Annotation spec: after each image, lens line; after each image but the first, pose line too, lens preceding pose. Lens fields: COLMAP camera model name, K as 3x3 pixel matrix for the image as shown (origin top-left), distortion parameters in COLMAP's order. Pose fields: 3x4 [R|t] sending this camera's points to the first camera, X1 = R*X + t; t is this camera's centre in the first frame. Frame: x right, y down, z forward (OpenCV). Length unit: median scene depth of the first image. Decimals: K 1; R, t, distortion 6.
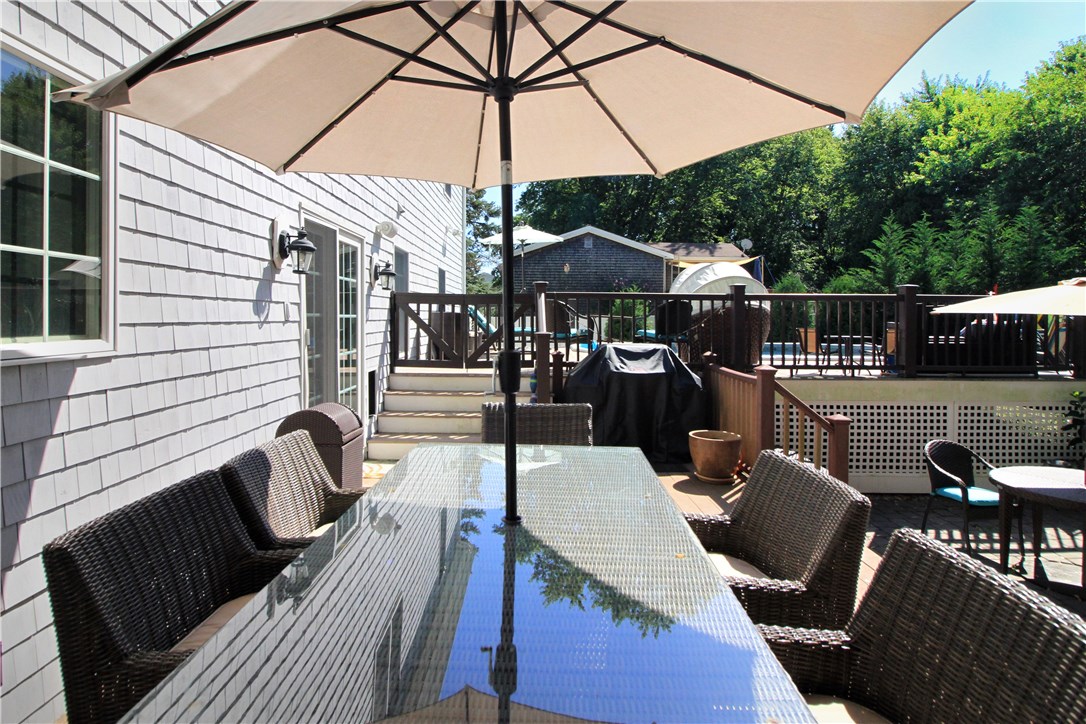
lens RADIAL K [[547.7, 0, 540.0], [0, 547.7, 322.4], [0, 0, 1]] dist [-0.003904, -0.000764]
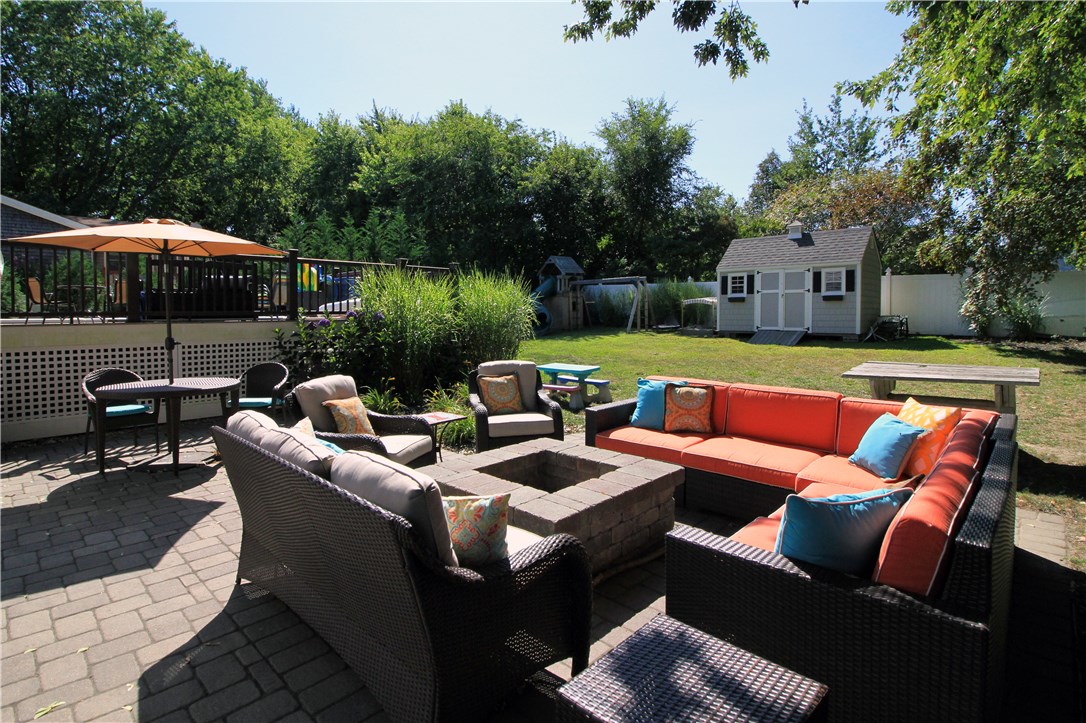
lens RADIAL K [[547.7, 0, 540.0], [0, 547.7, 321.9], [0, 0, 1]] dist [-0.003904, -0.000764]
pose [[0.703898, -0.015395, 0.710134, 0.121601], [0.019726, 0.999803, 0.002122, 0.029439], [-0.710027, 0.012515, 0.704063, -0.094808]]
